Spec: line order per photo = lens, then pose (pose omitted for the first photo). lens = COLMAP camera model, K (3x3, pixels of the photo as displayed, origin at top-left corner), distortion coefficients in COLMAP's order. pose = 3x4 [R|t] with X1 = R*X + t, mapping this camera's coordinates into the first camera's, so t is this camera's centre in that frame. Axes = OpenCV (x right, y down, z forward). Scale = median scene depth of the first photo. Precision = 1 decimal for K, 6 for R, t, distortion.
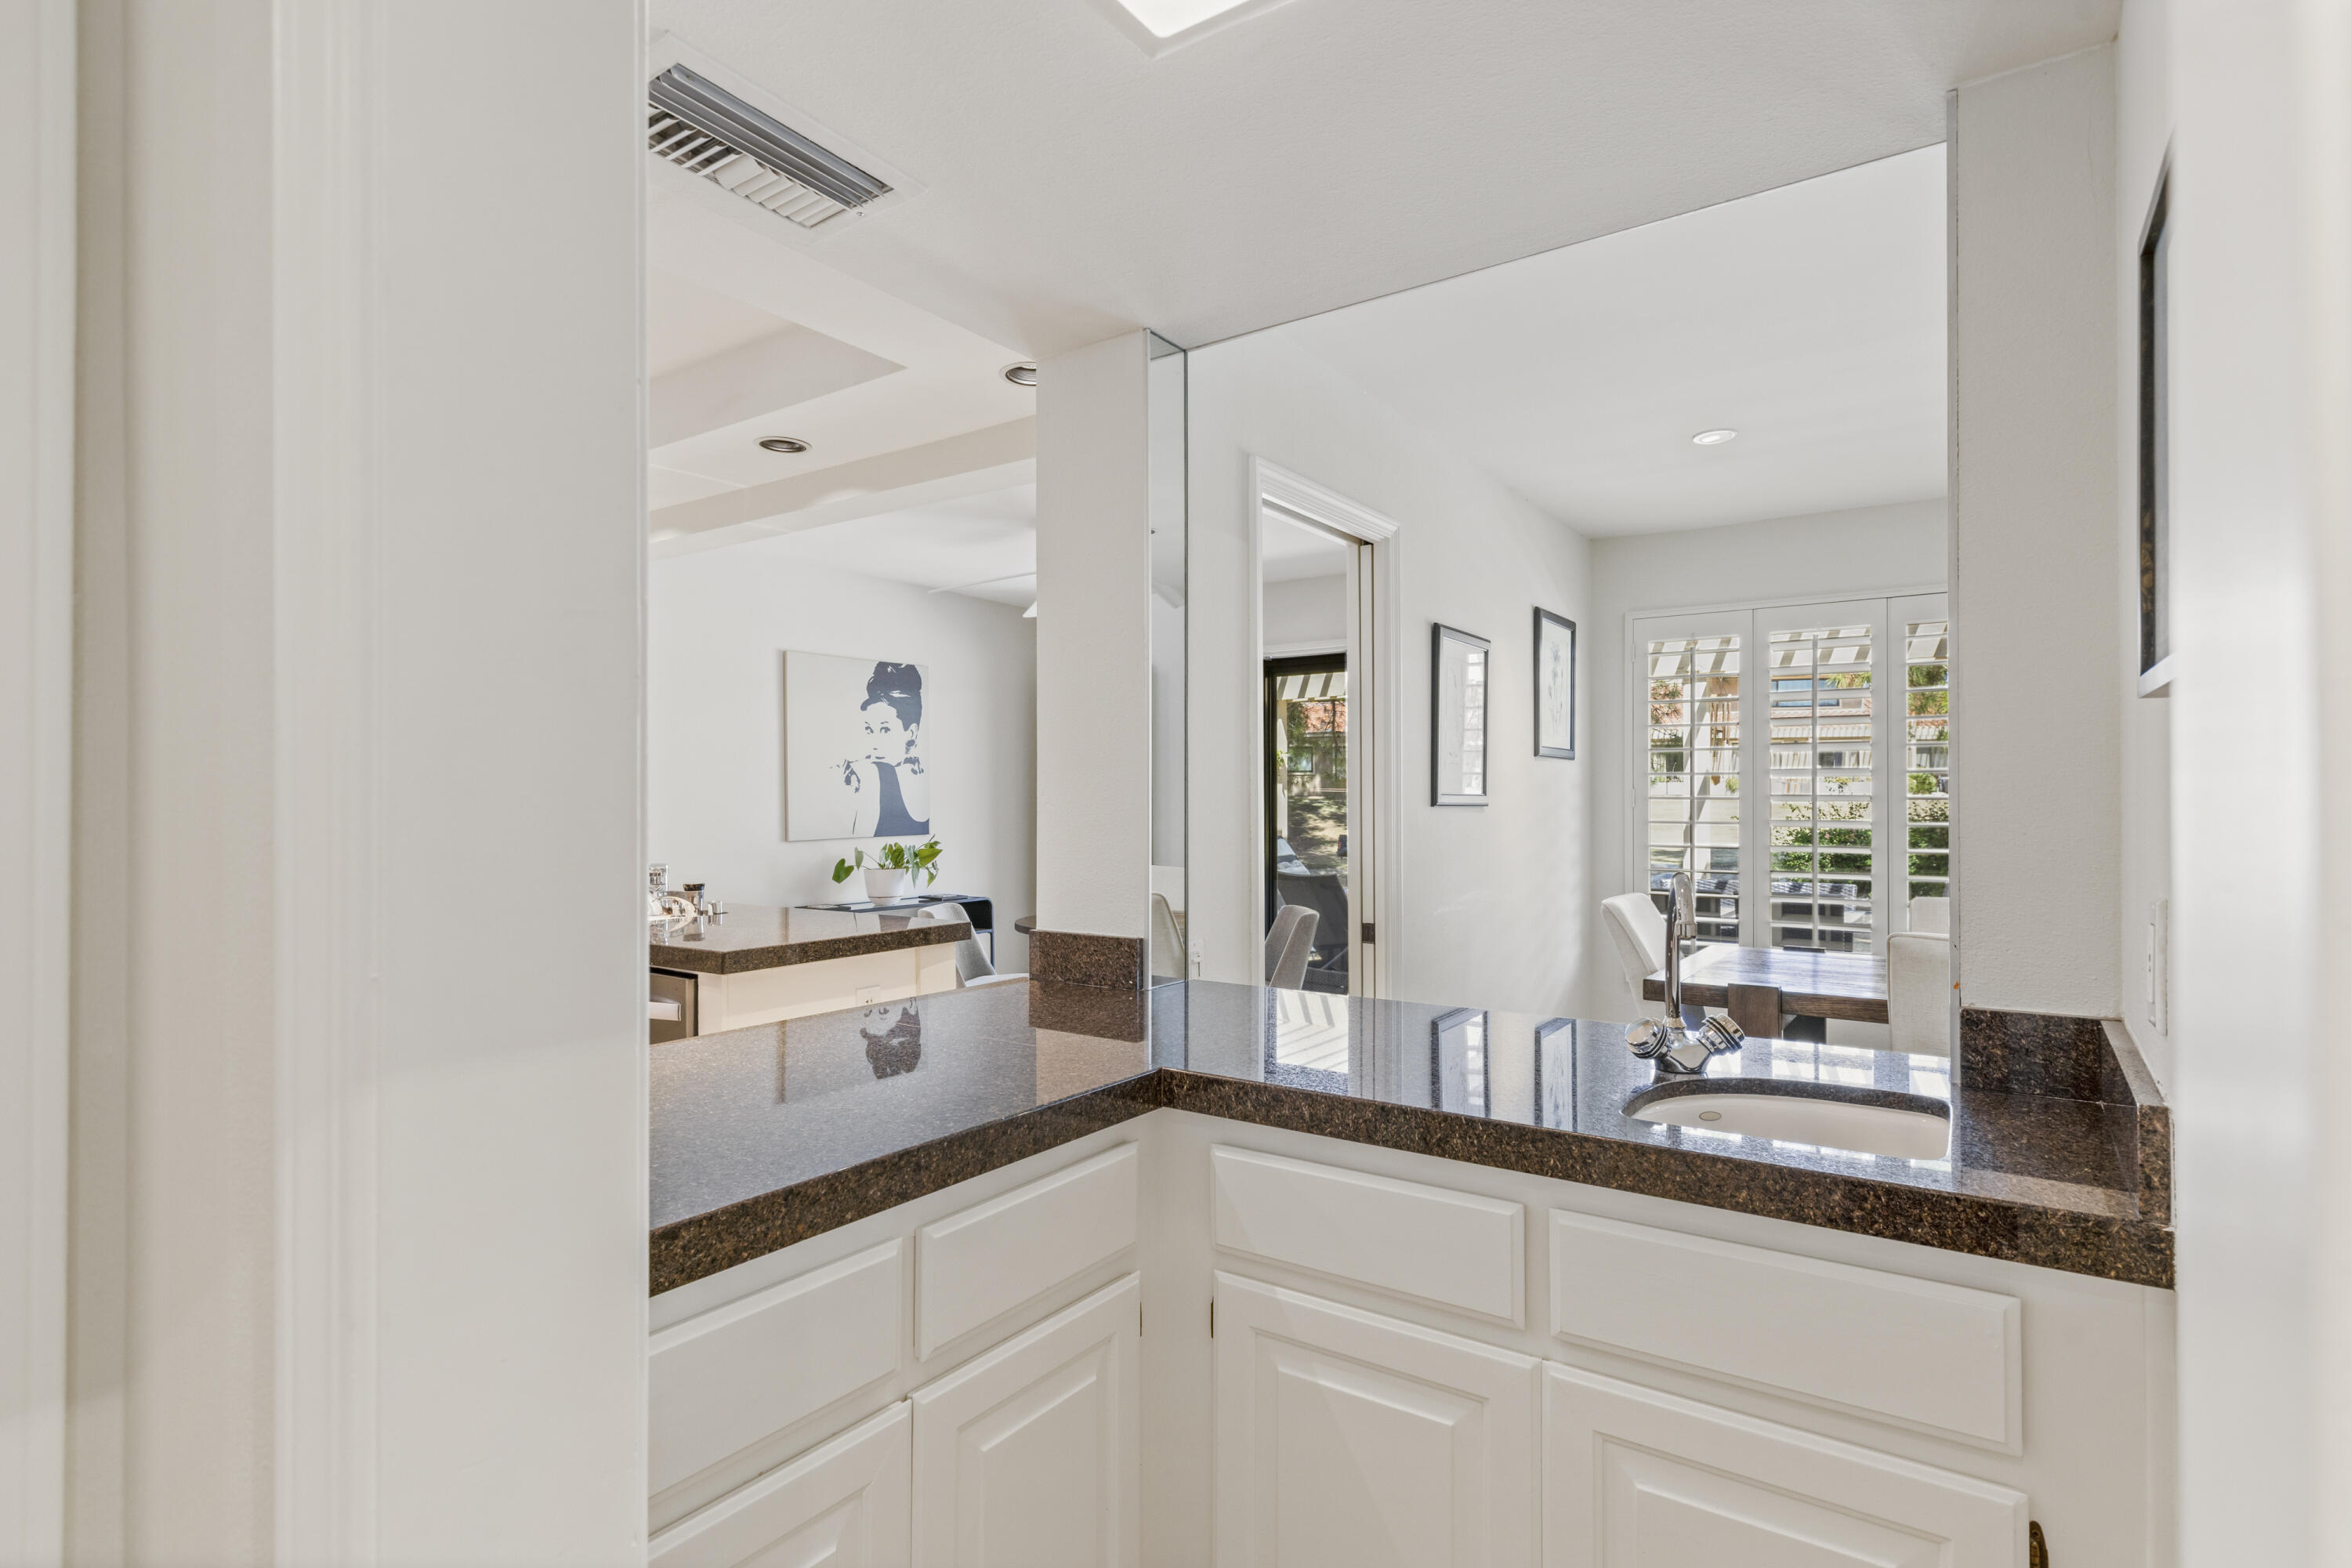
lens RADIAL K [[1151.0, 0, 1179.1], [0, 1151.0, 793.7], [0, 0, 1]] dist [0.000123, 0.000001]
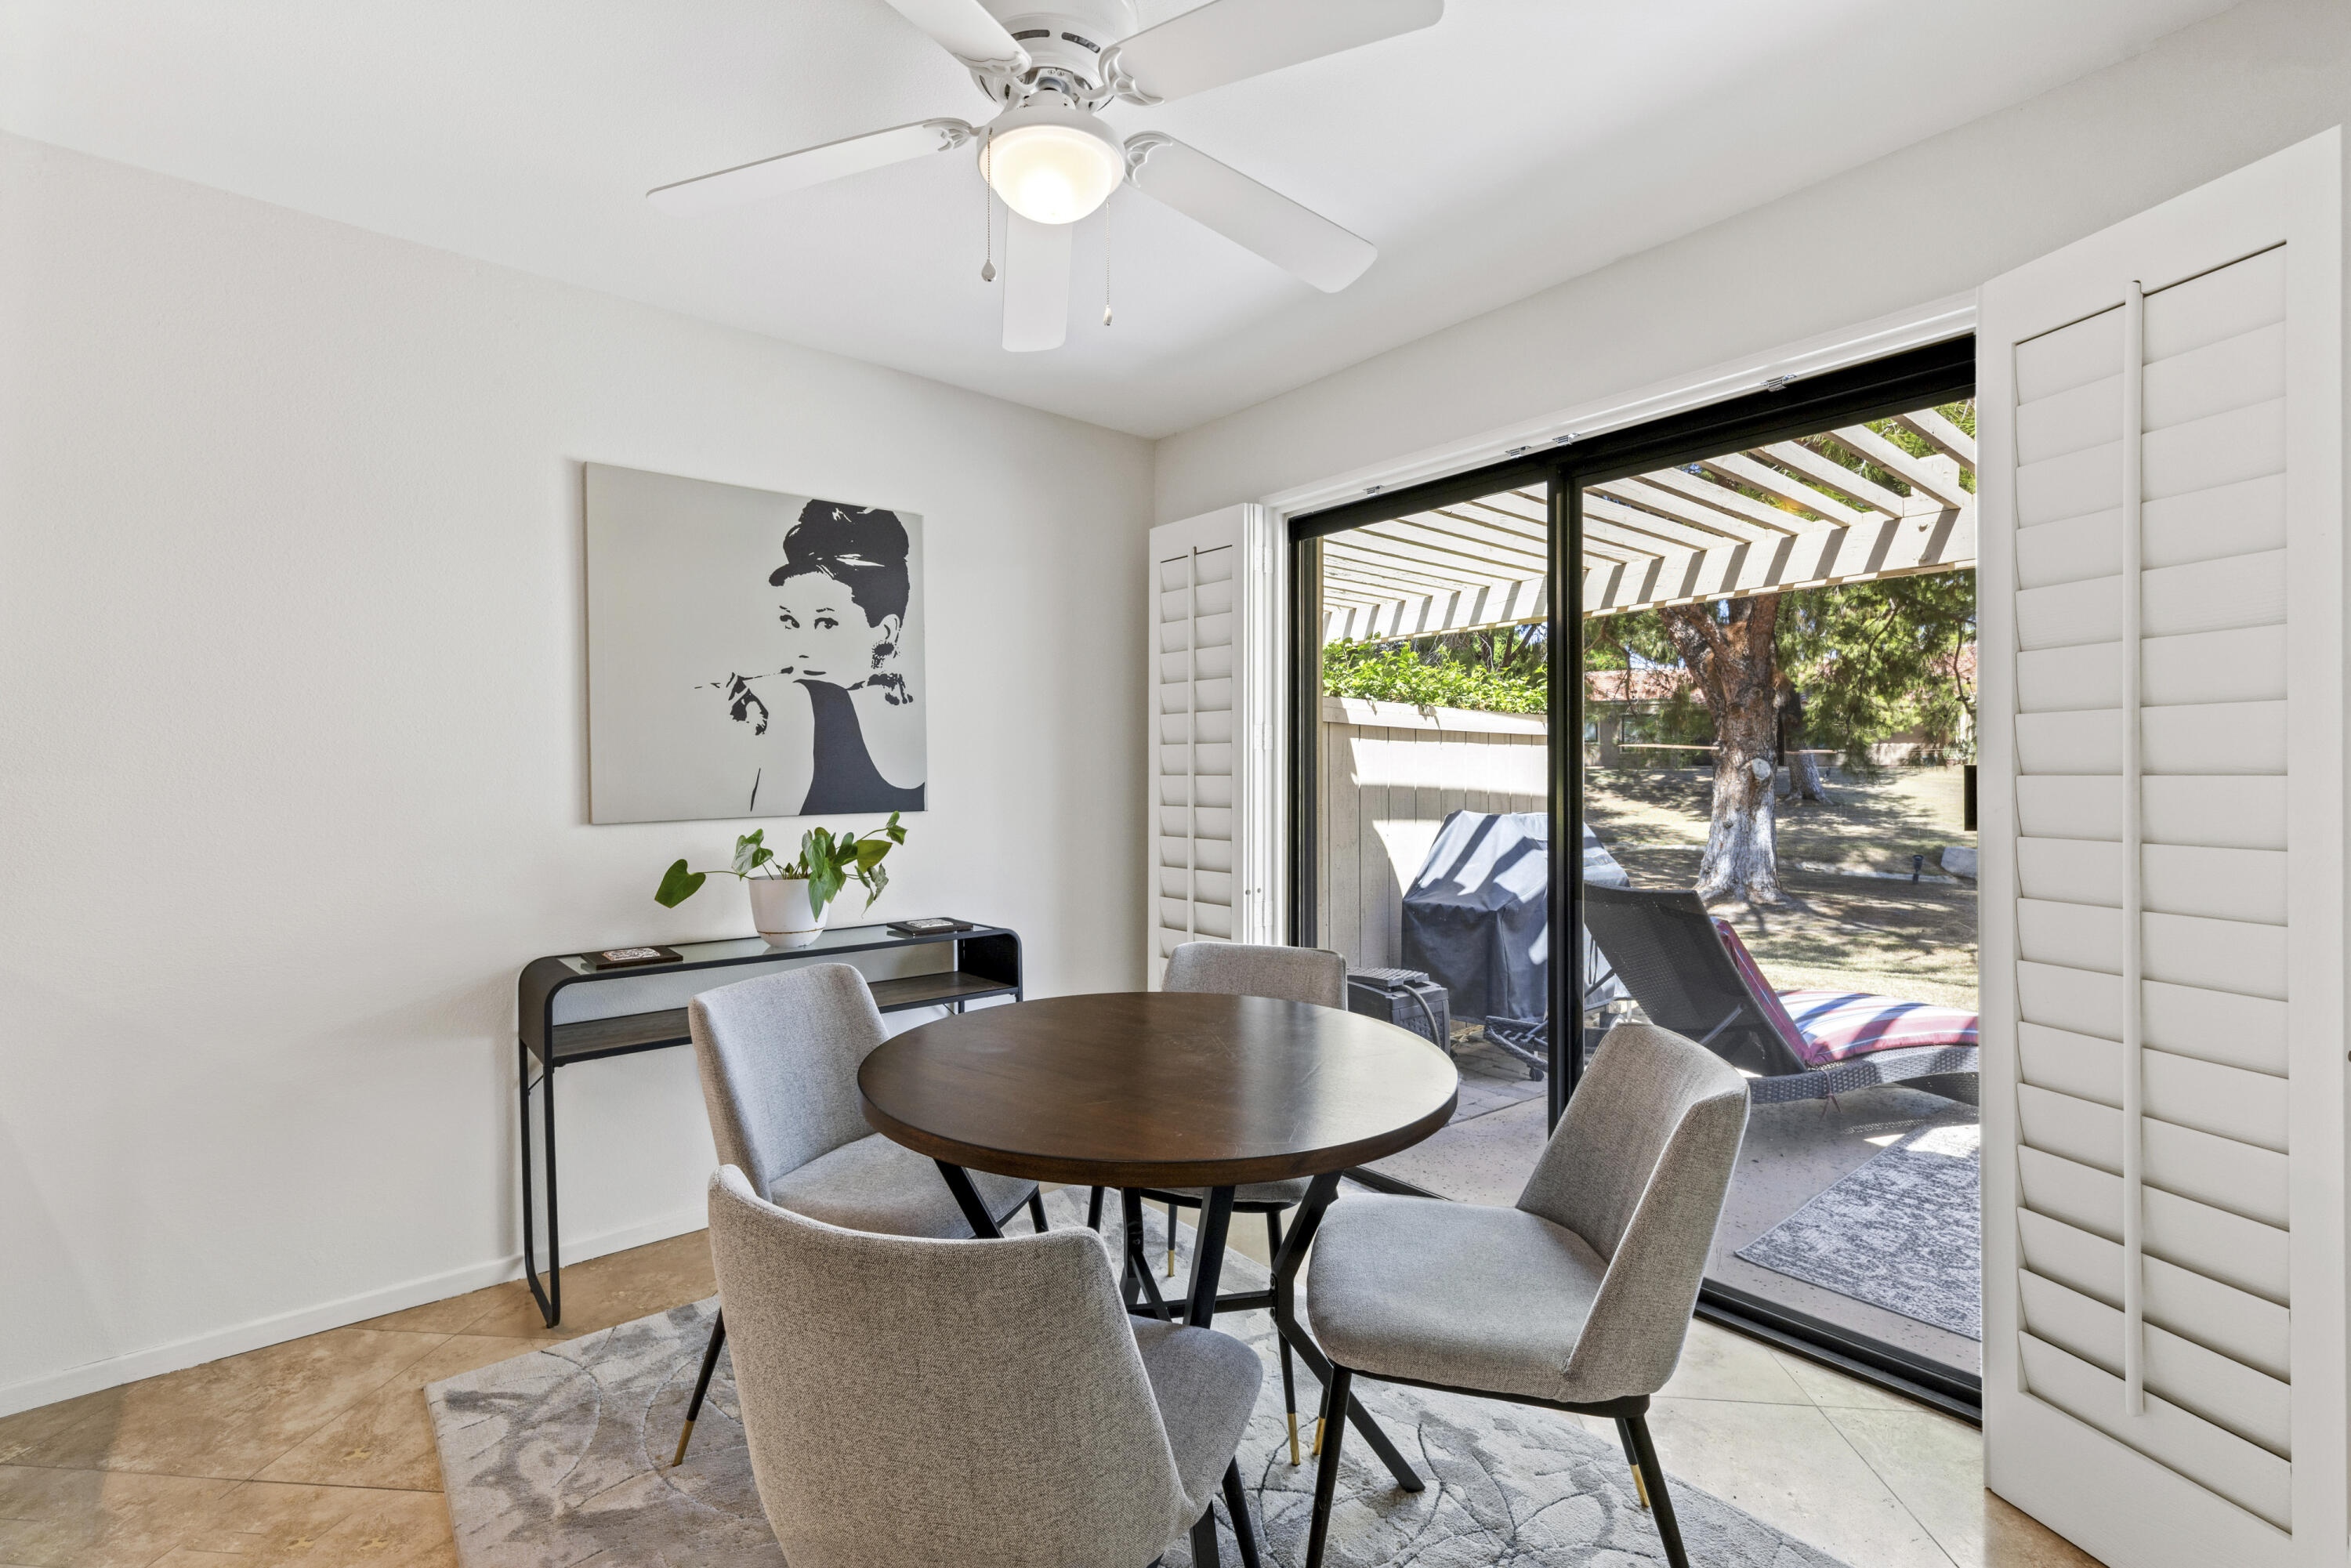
lens RADIAL K [[1050.5, 0, 1168.0], [0, 1050.5, 782.1], [0, 0, 1]] dist [-0.000540, -0.000014]
pose [[0.965877, -0.000567, -0.259000, 0.035204], [0.004453, 0.999886, 0.014418, 0.014722], [0.258962, -0.015080, 0.965770, 0.547272]]
